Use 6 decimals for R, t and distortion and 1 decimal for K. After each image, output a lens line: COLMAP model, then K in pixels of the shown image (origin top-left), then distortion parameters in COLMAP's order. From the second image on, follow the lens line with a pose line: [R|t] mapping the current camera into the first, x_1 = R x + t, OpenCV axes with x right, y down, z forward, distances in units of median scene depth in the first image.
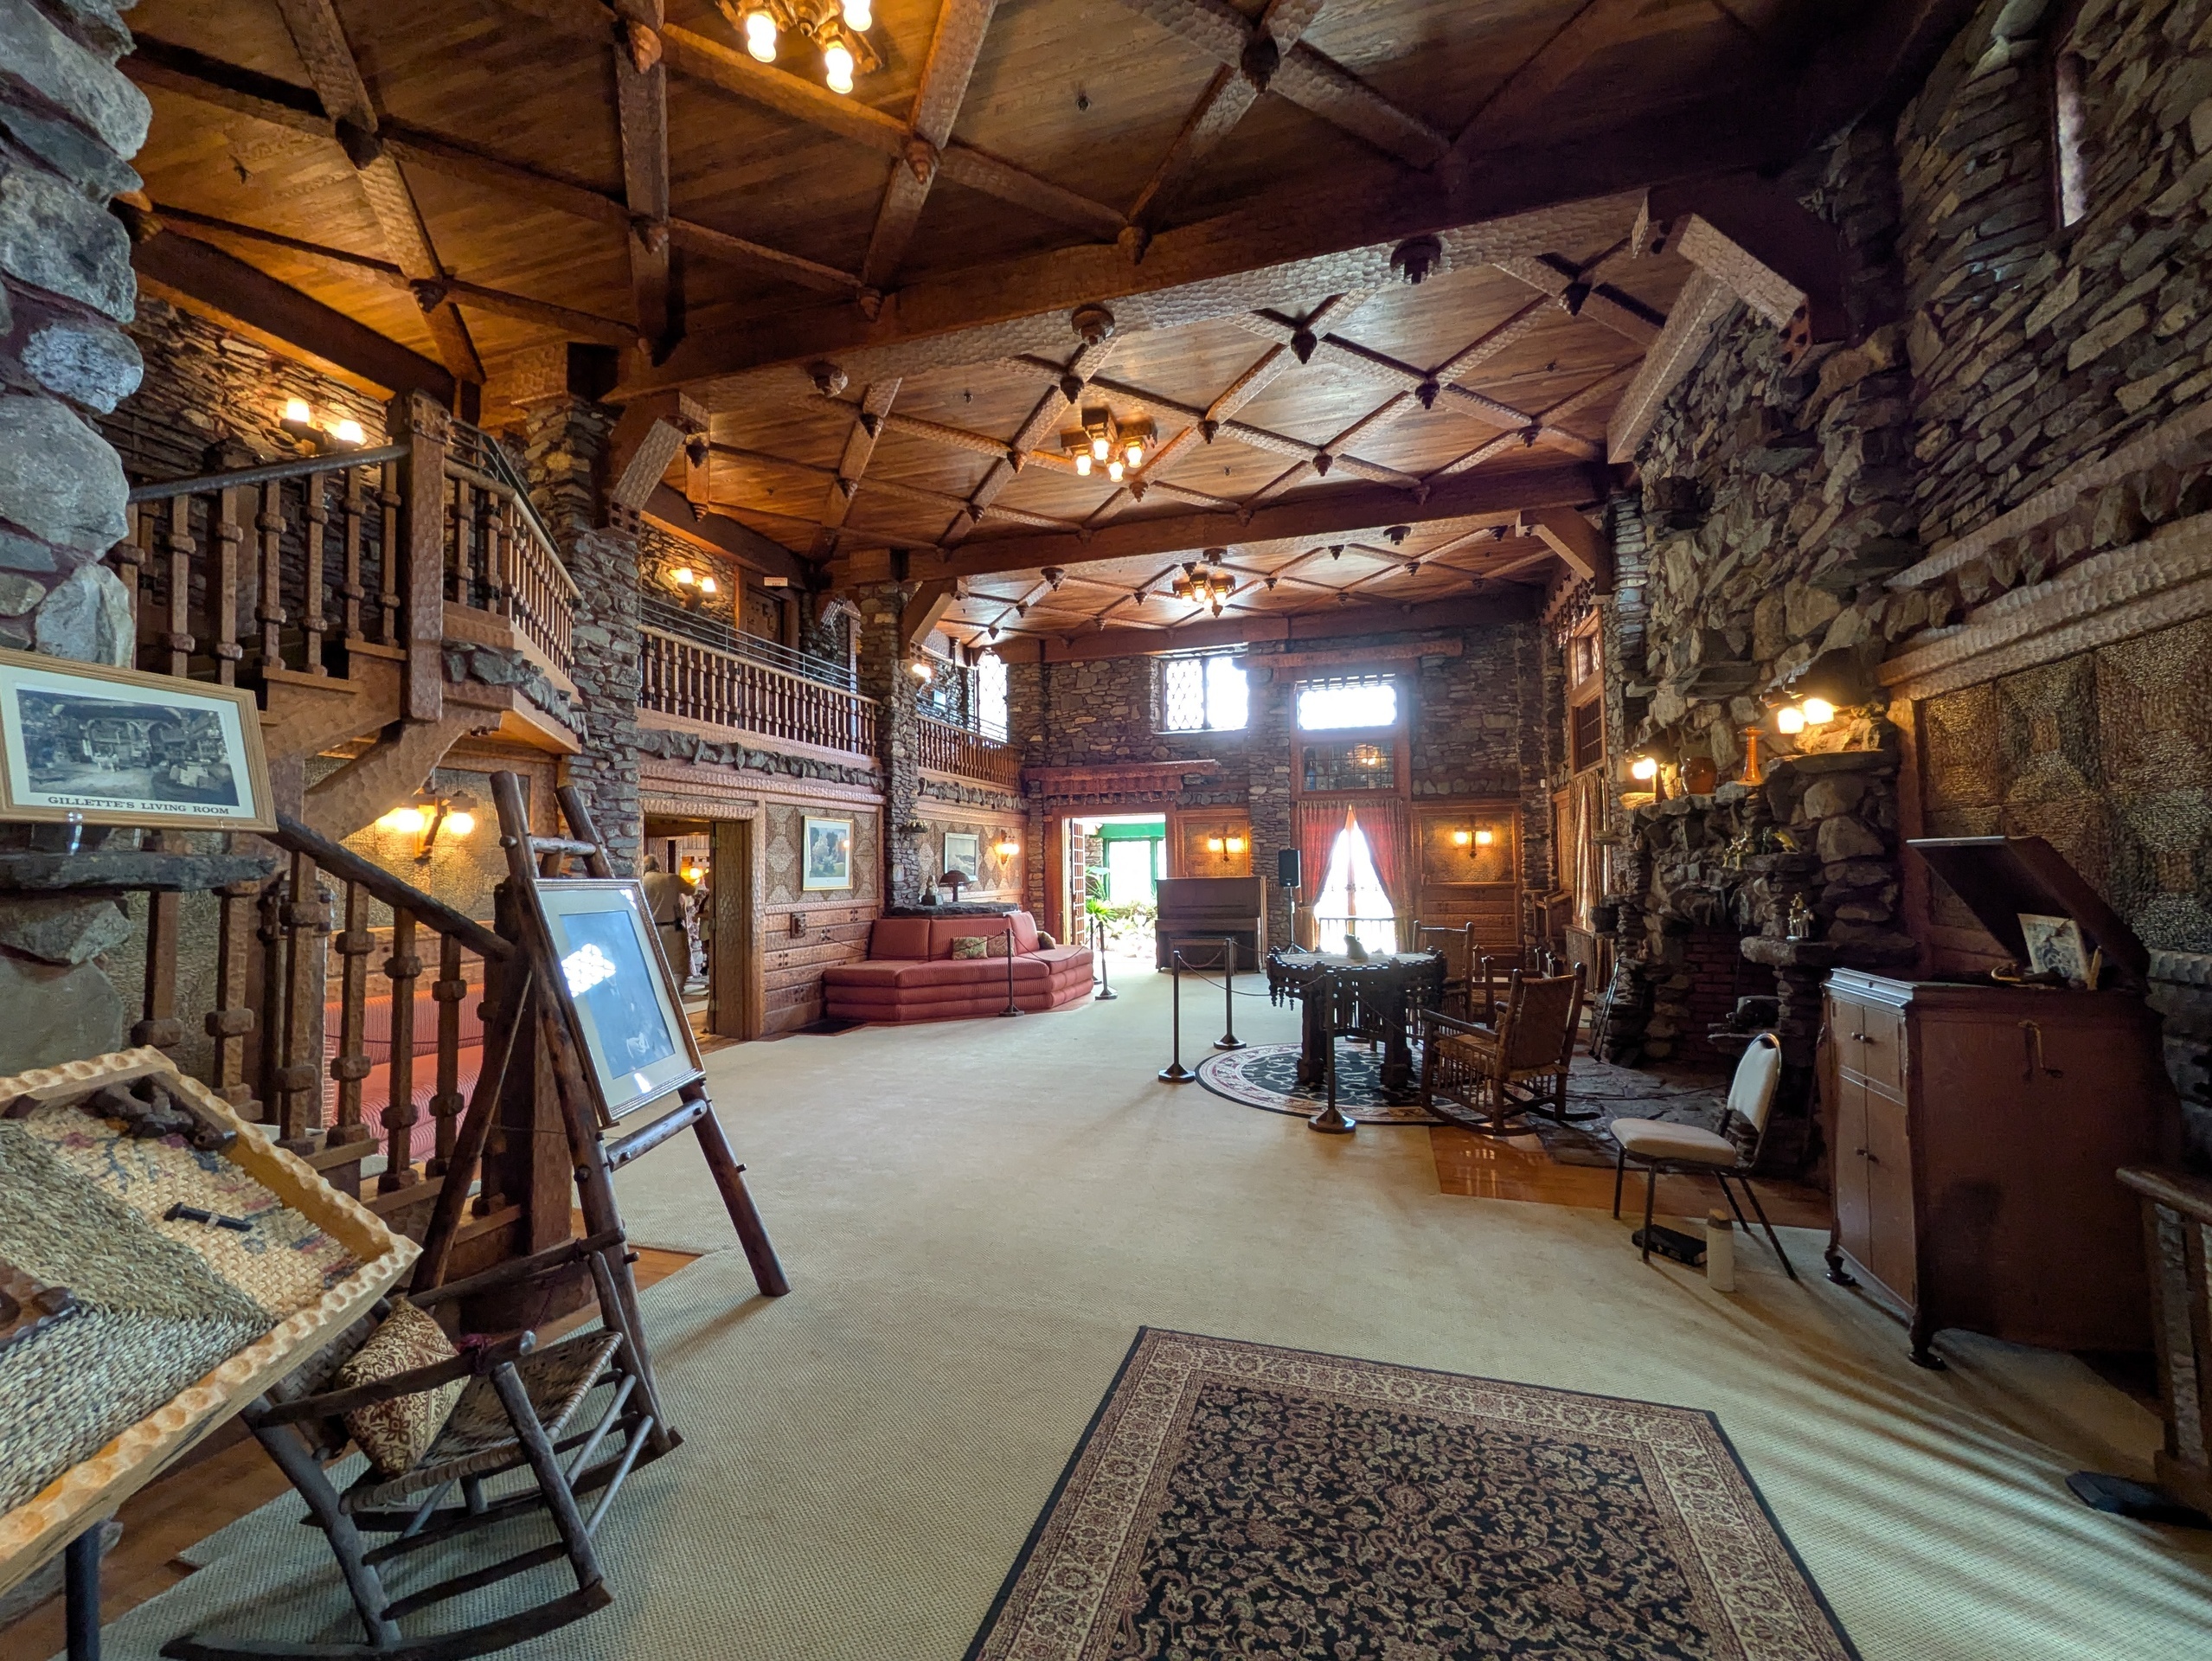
lens RADIAL K [[875.9, 0, 1114.3], [0, 875.9, 838.3], [0, 0, 1]] dist [0.000280, -0.000587]
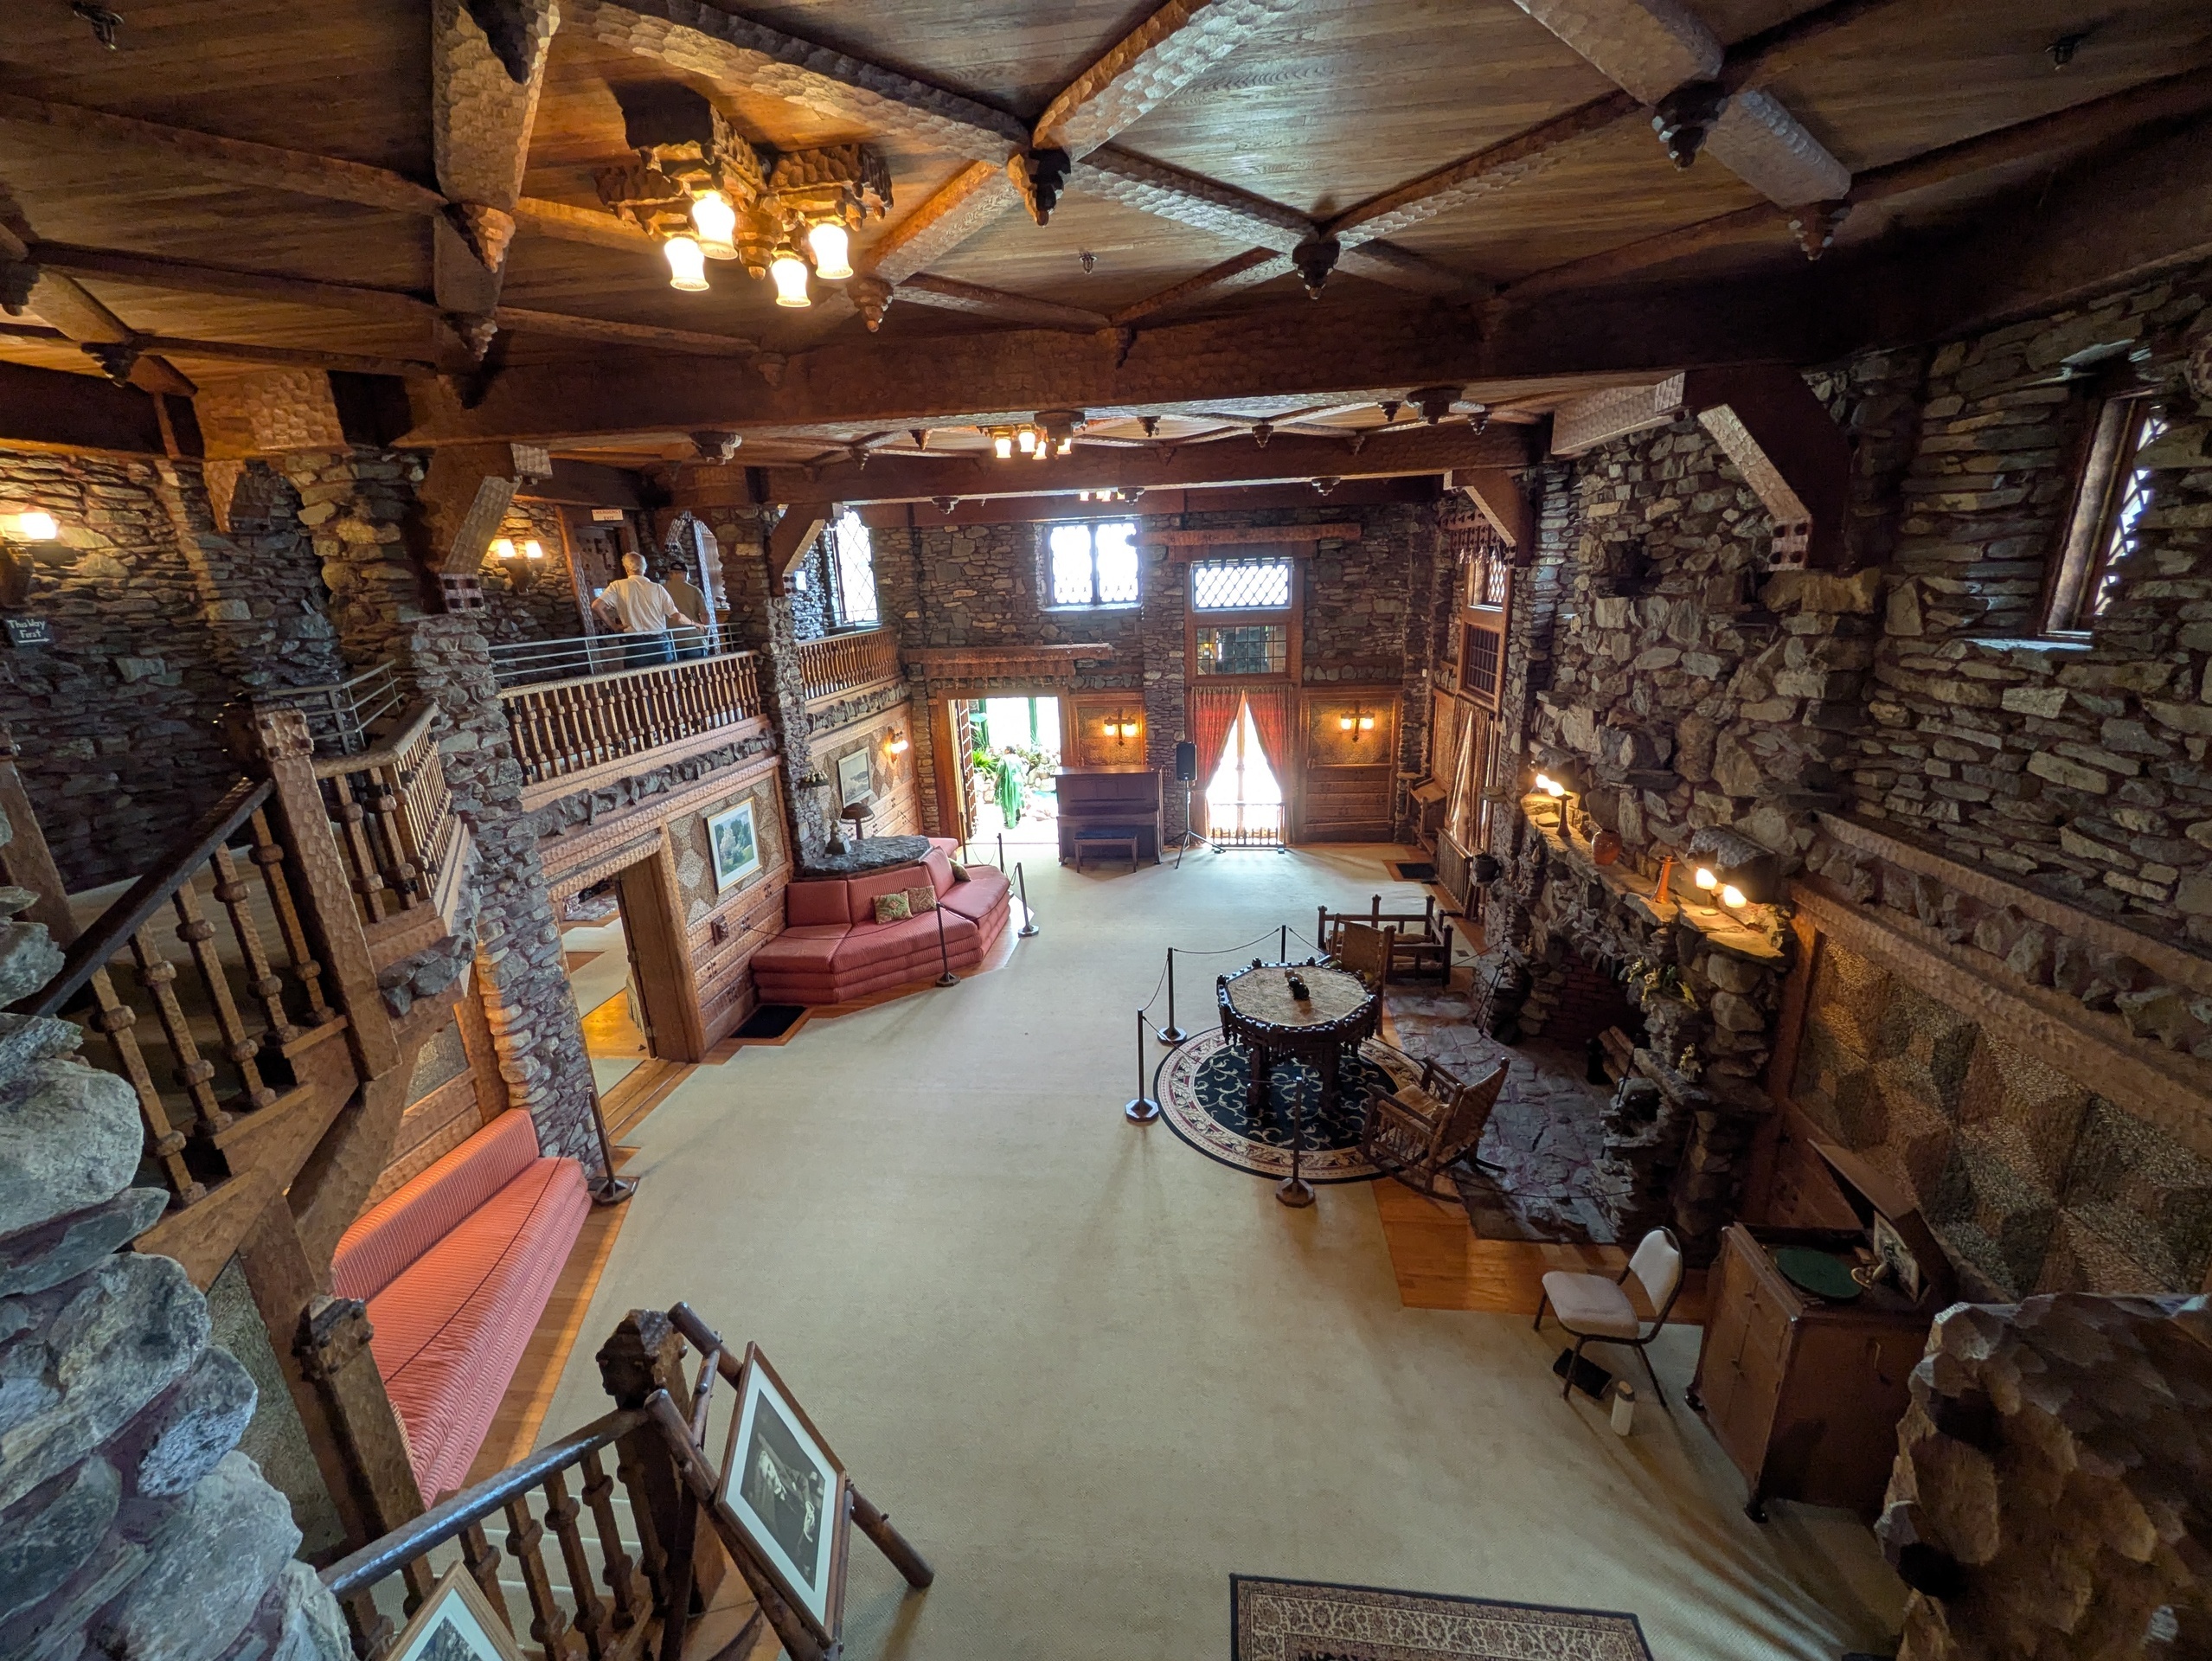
lens RADIAL K [[875.9, 0, 1114.3], [0, 875.9, 838.3], [0, 0, 1]] dist [0.000280, -0.000587]
pose [[0.982490, -0.074386, 0.170821, -0.084571], [0.017440, 0.949533, 0.313181, -0.268759], [-0.185497, -0.304718, 0.934204, 0.046153]]
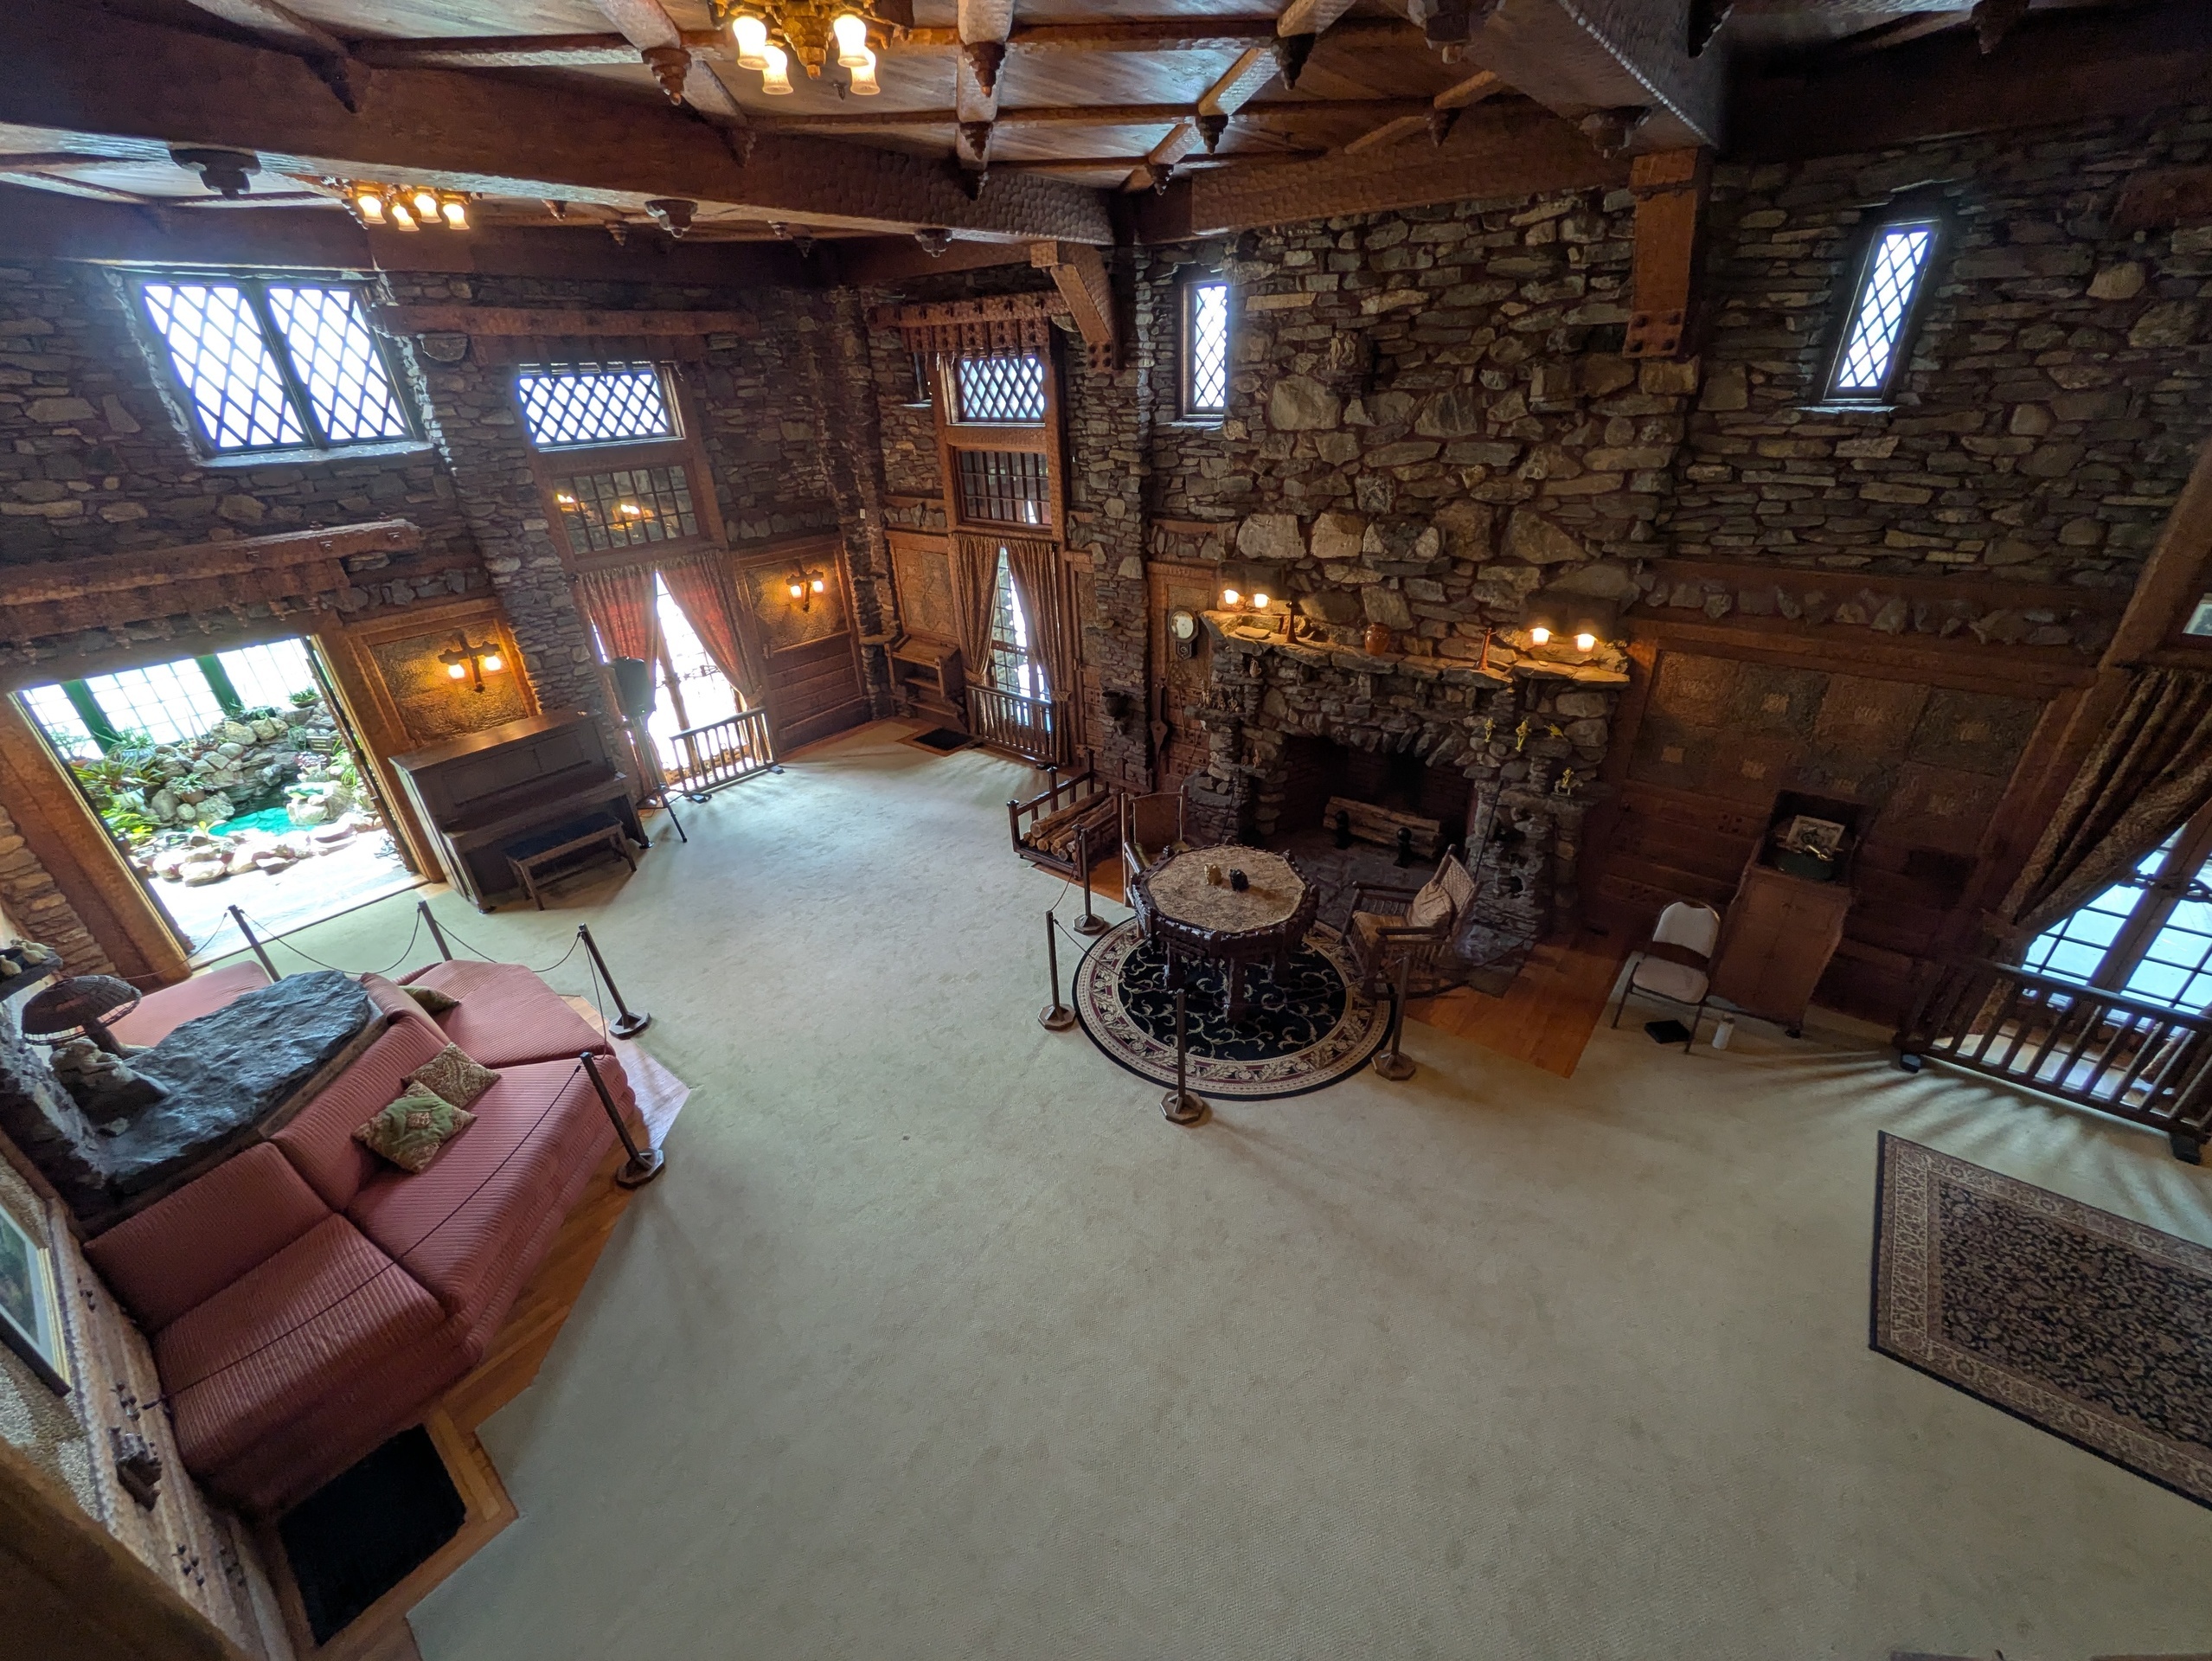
lens RADIAL K [[875.9, 0, 1114.3], [0, 875.9, 838.3], [0, 0, 1]] dist [0.000280, -0.000587]
pose [[0.367704, -0.438829, 0.819892, -0.361736], [-0.000055, 0.881648, 0.471907, -0.244925], [-0.929943, -0.173568, 0.324161, 0.545986]]
